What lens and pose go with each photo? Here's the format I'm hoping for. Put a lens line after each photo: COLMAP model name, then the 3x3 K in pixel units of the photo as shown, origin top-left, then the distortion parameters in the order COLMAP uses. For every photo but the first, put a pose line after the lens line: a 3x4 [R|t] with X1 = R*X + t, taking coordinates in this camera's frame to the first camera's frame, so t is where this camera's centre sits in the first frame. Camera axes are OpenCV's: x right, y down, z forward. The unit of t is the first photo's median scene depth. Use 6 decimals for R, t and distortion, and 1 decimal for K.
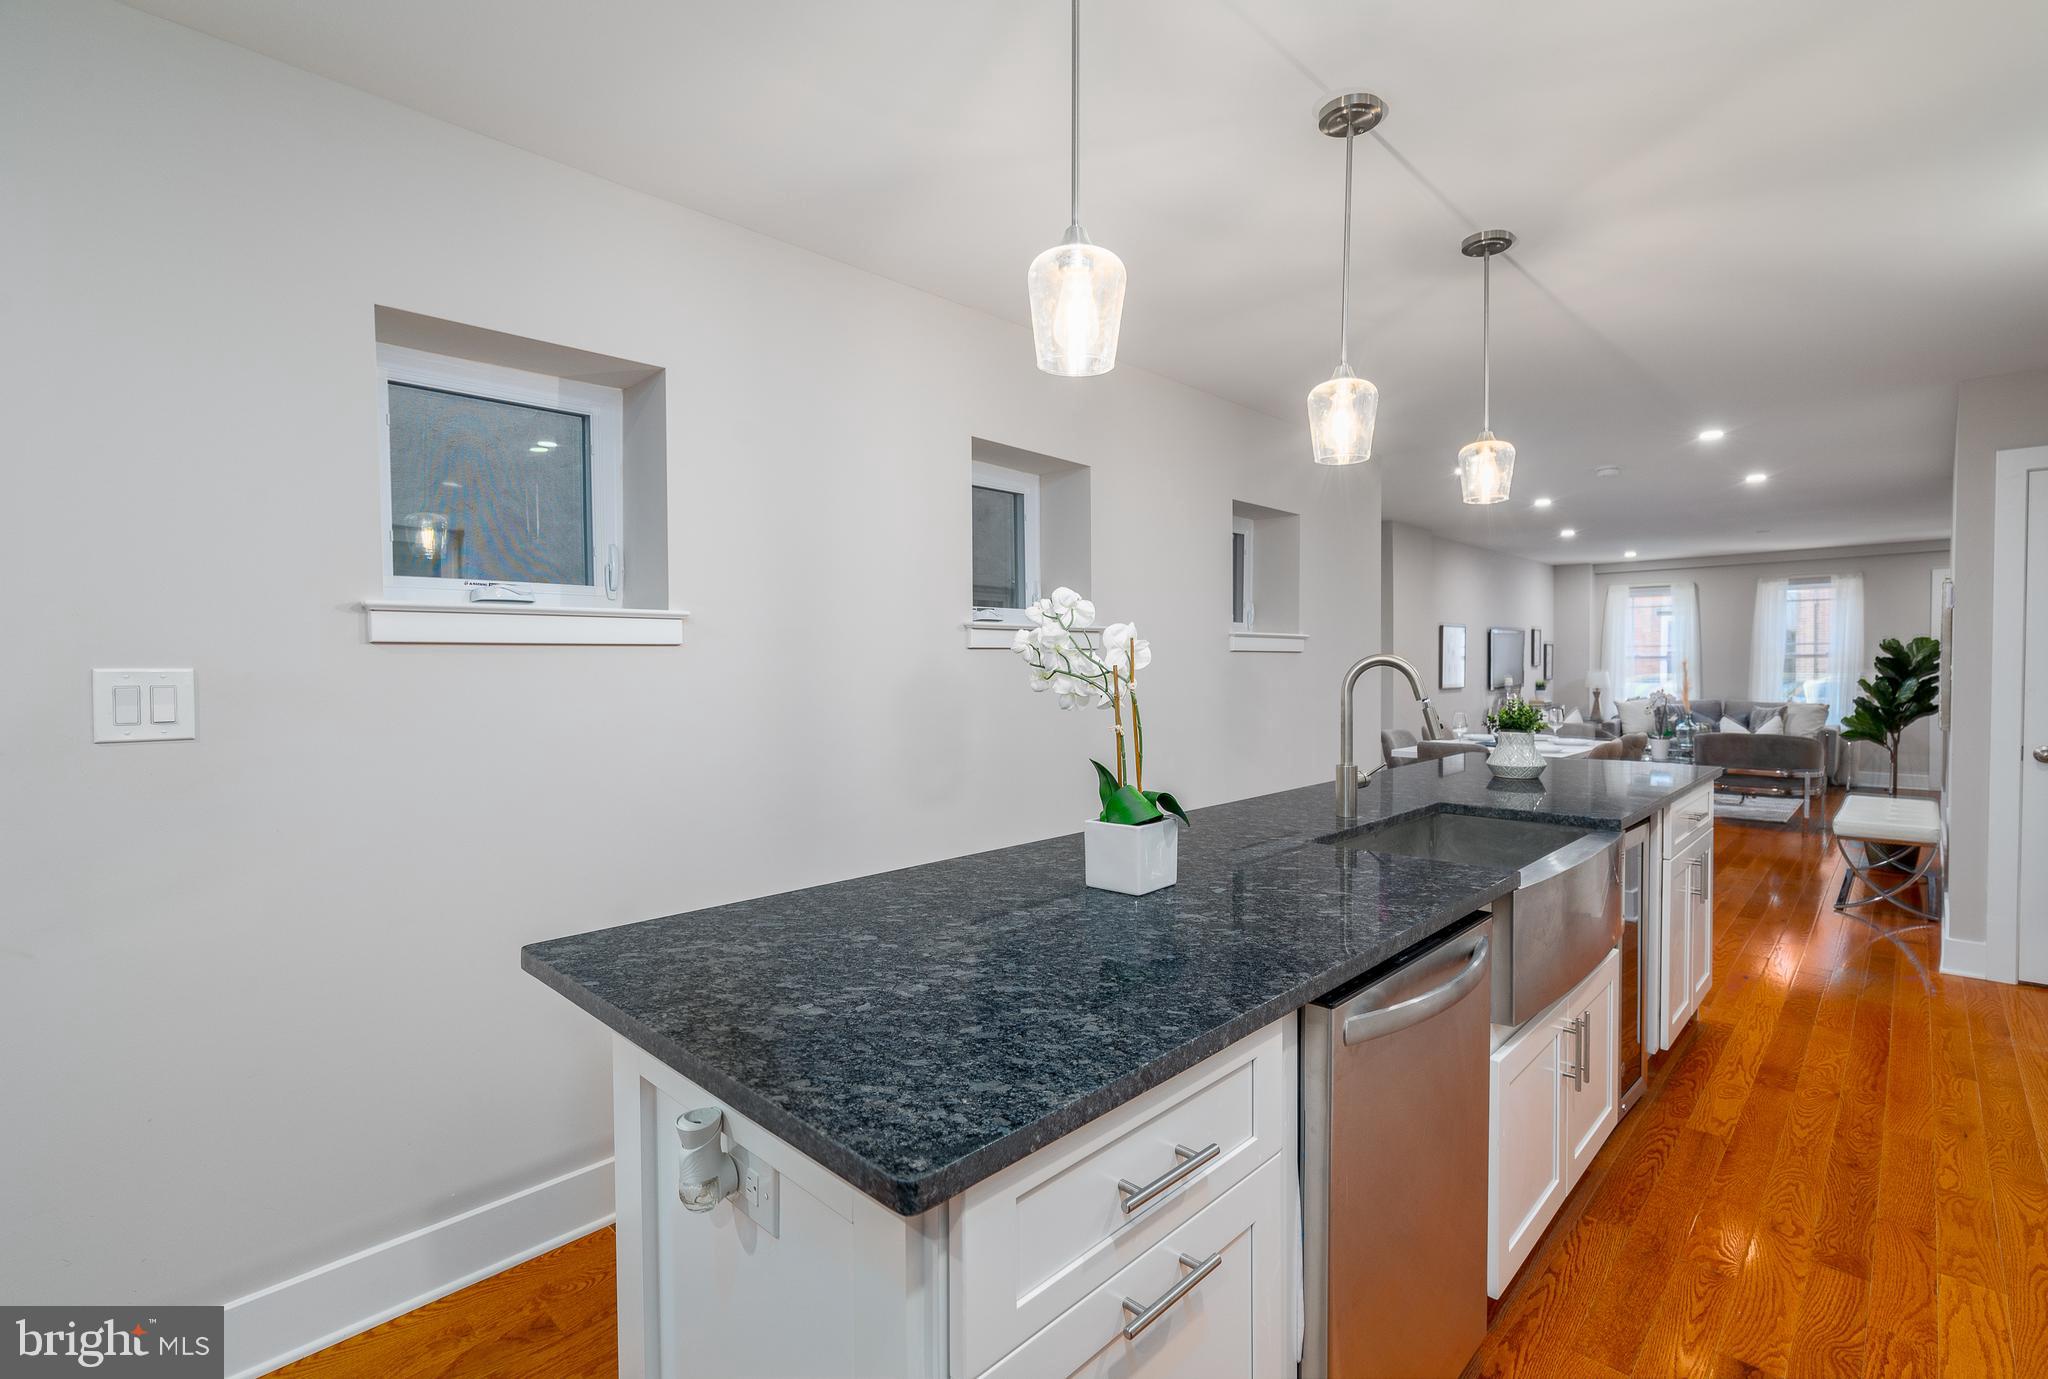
lens RADIAL K [[942.3, 0, 1042.2], [0, 942.3, 678.4], [0, 0, 1]] dist [-0.001641, -0.000261]
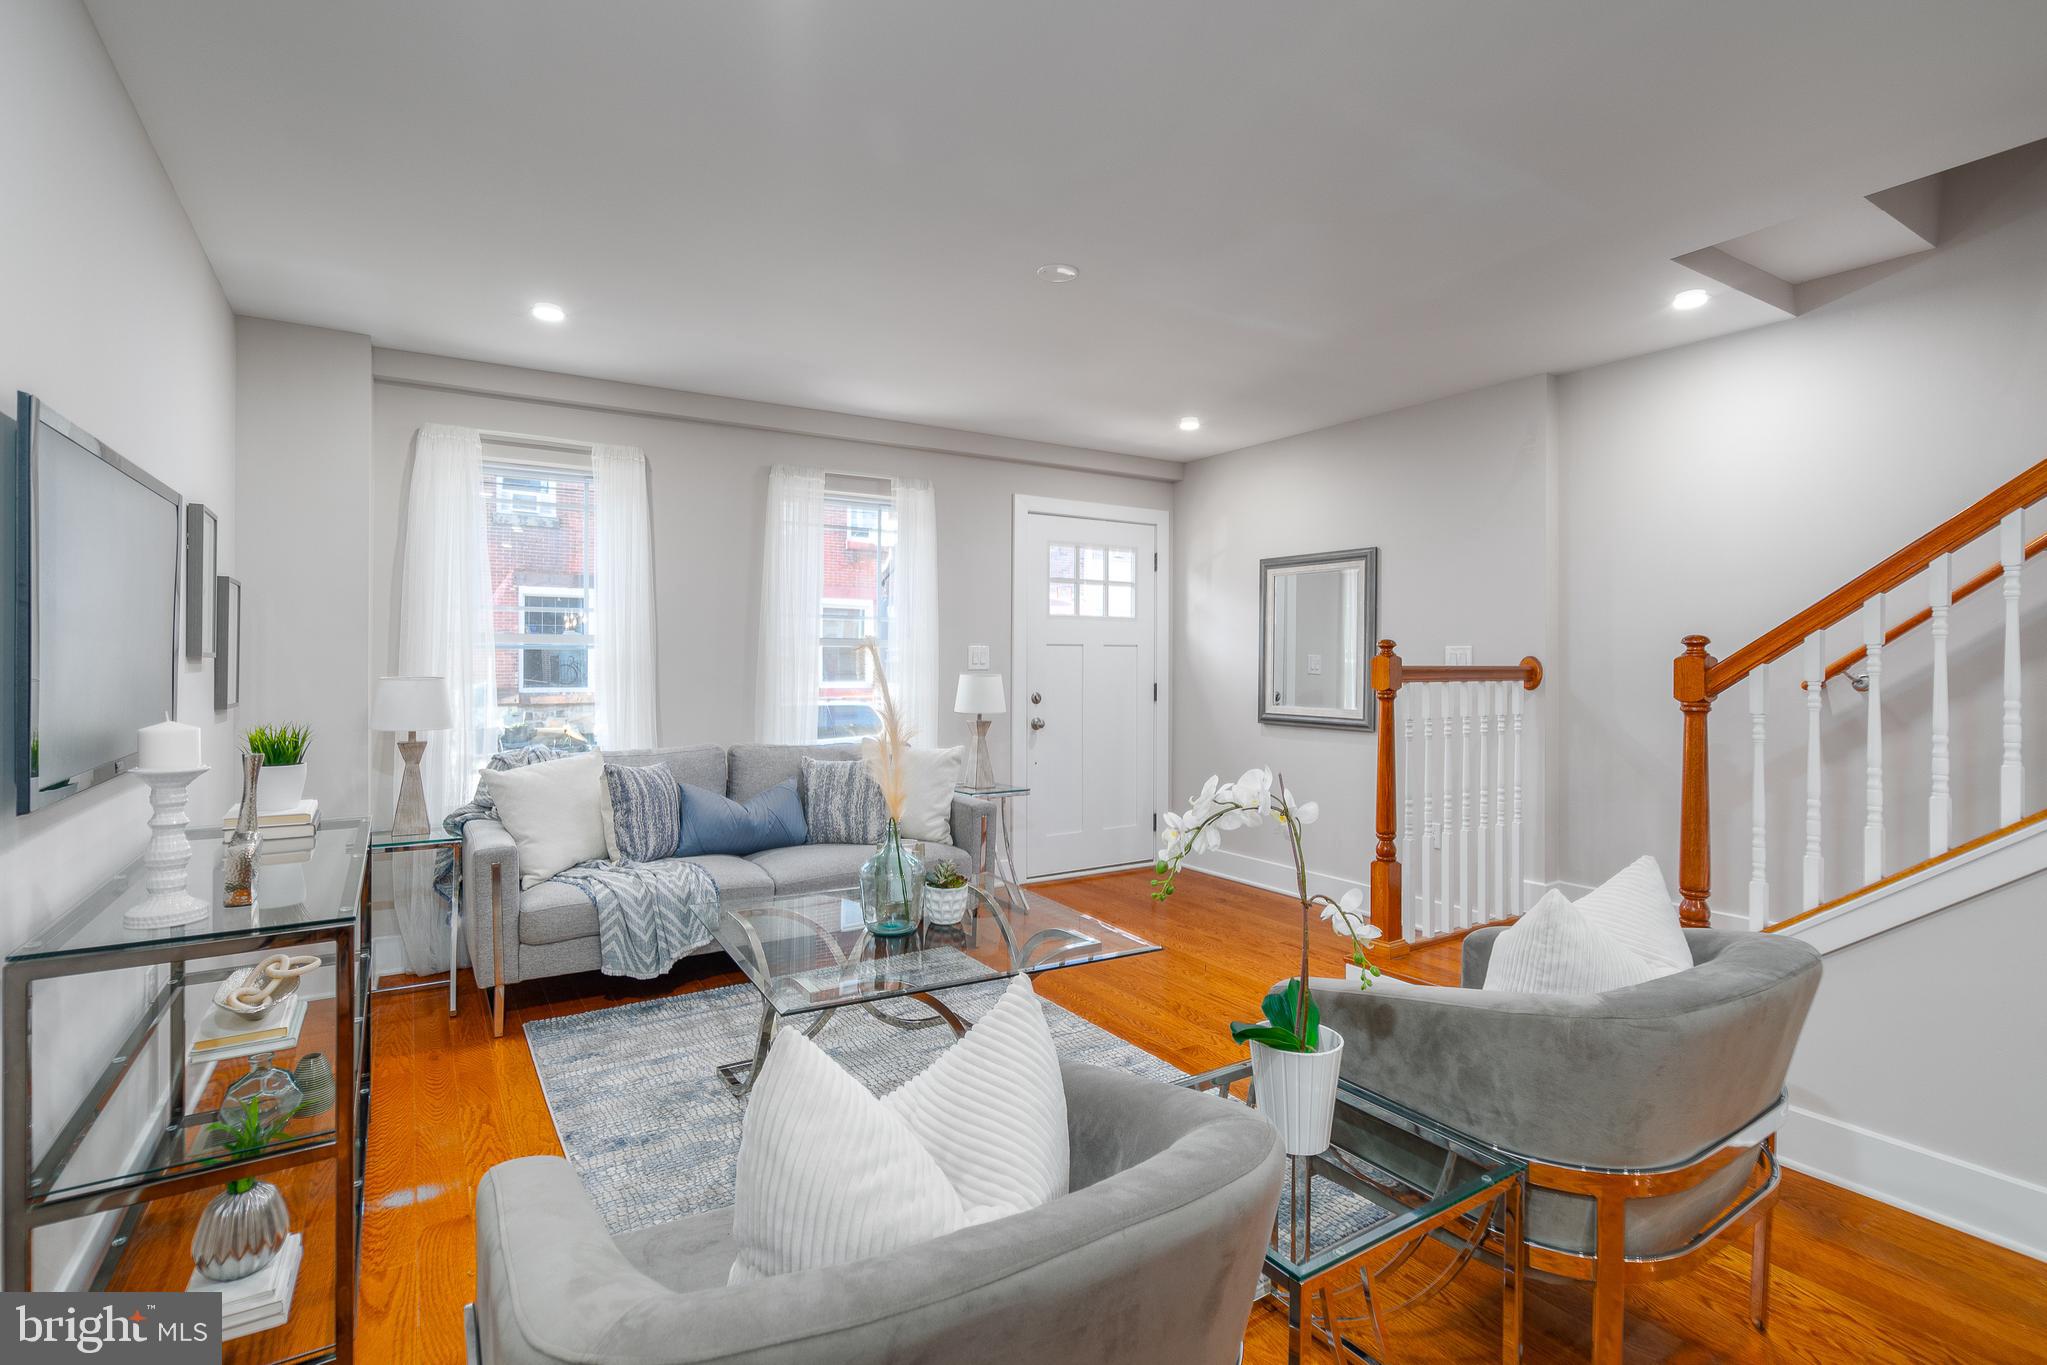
lens RADIAL K [[967.7, 0, 1028.7], [0, 967.7, 663.1], [0, 0, 1]] dist [-0.001145, -0.000138]
pose [[0.229834, 0.004082, 0.973221, 0.513189], [0.012602, 0.999895, -0.007170, -0.012334], [-0.973148, 0.013912, 0.229759, 1.149514]]
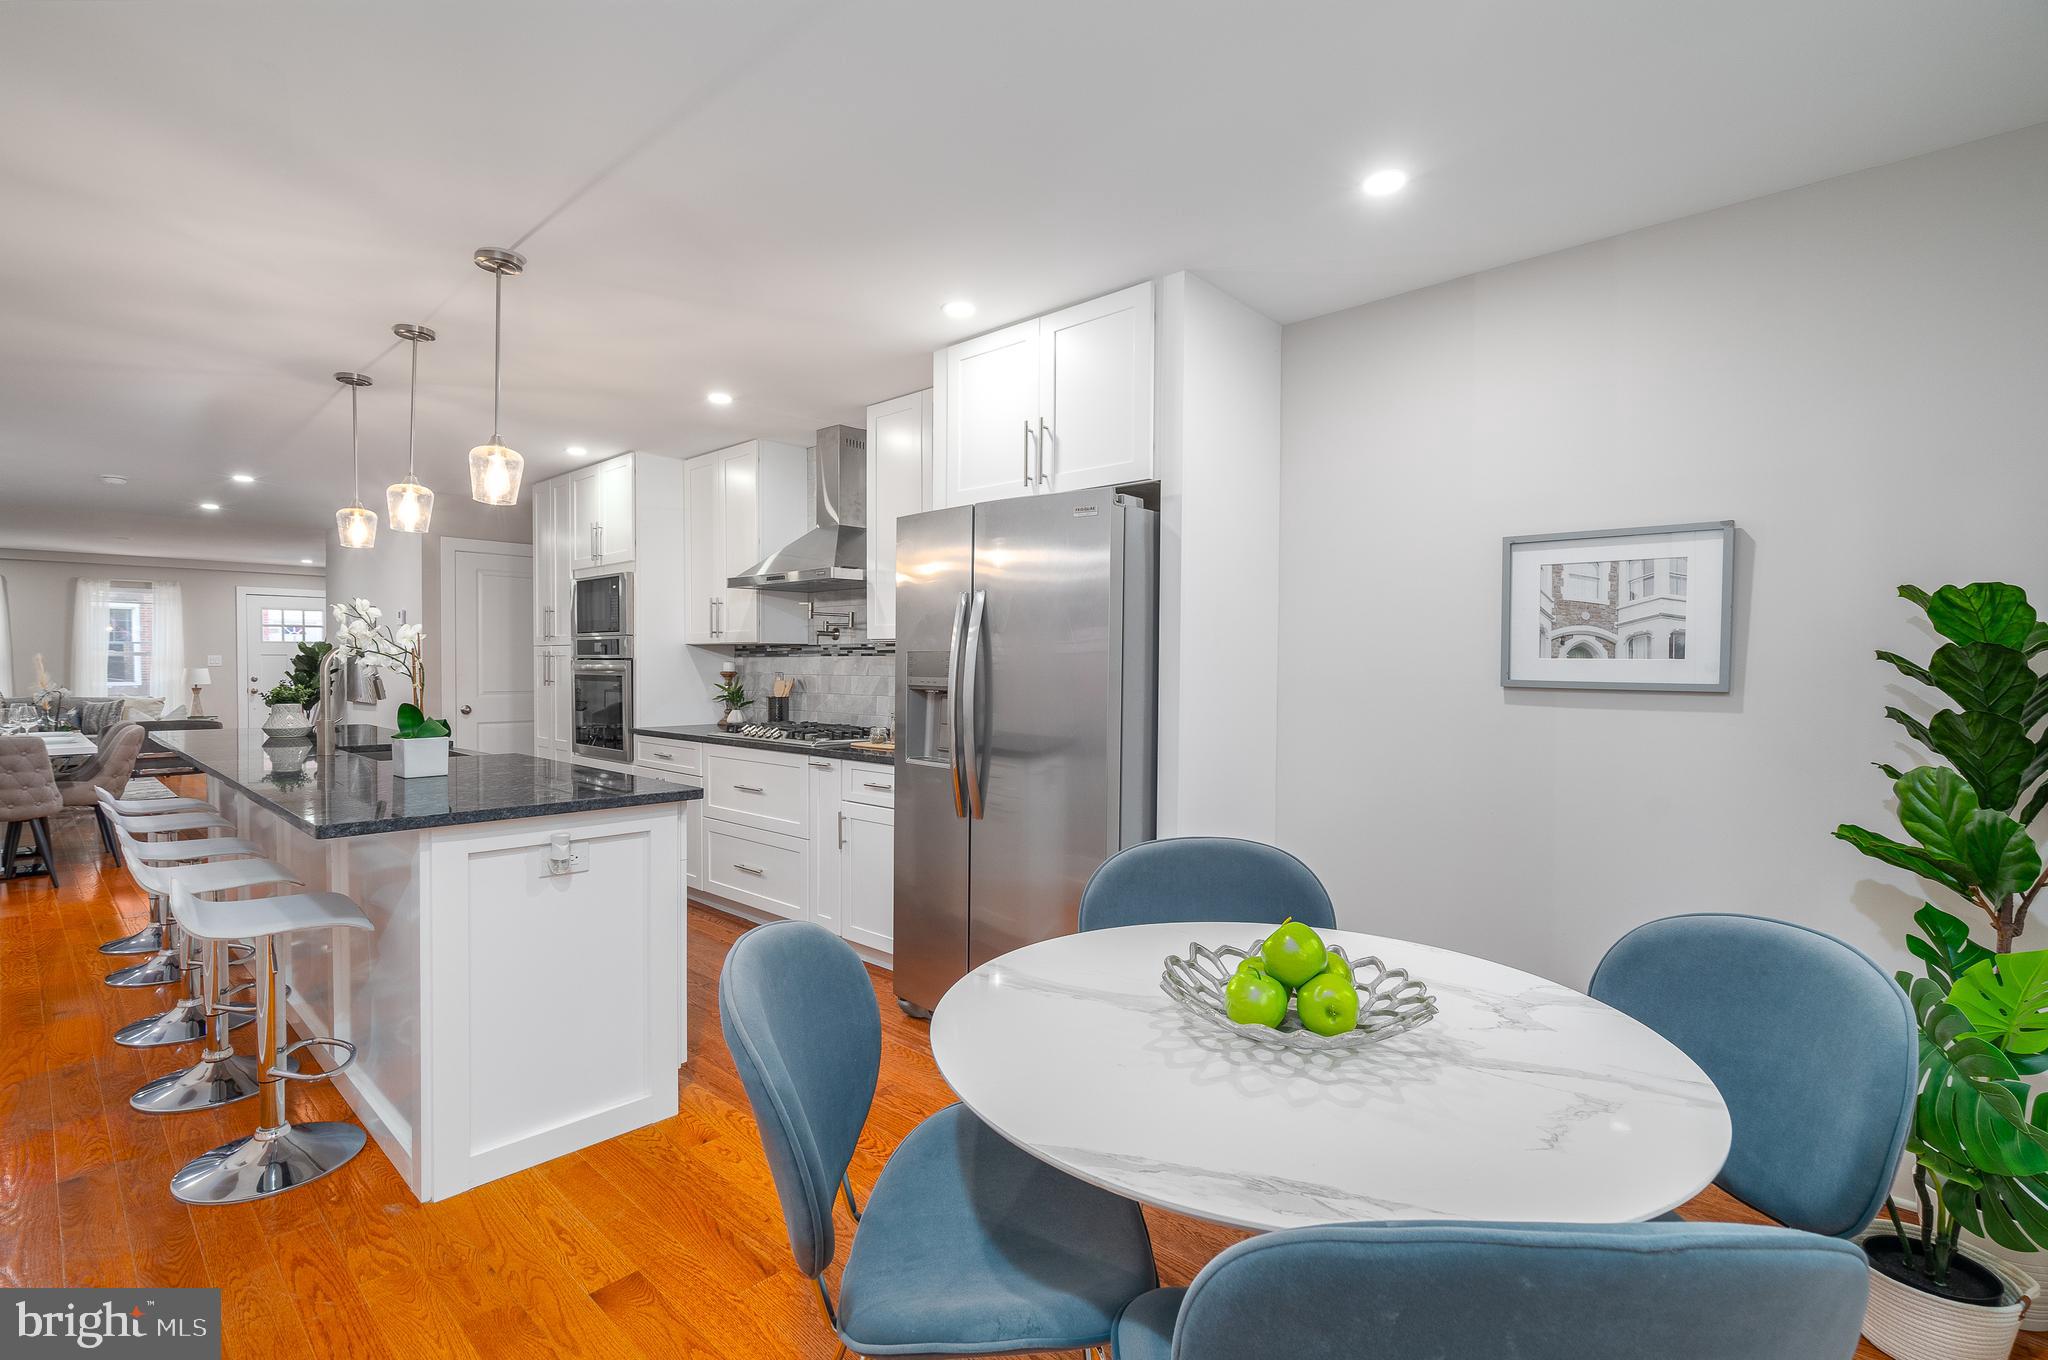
lens RADIAL K [[933.0, 0, 1018.5], [0, 933.0, 687.3], [0, 0, 1]] dist [0.001362, 0.000468]
pose [[-0.011766, -0.019811, 0.999735, -0.406384], [0.013063, 0.999715, 0.019964, 0.009440], [-0.999845, 0.013294, -0.011504, -0.025059]]
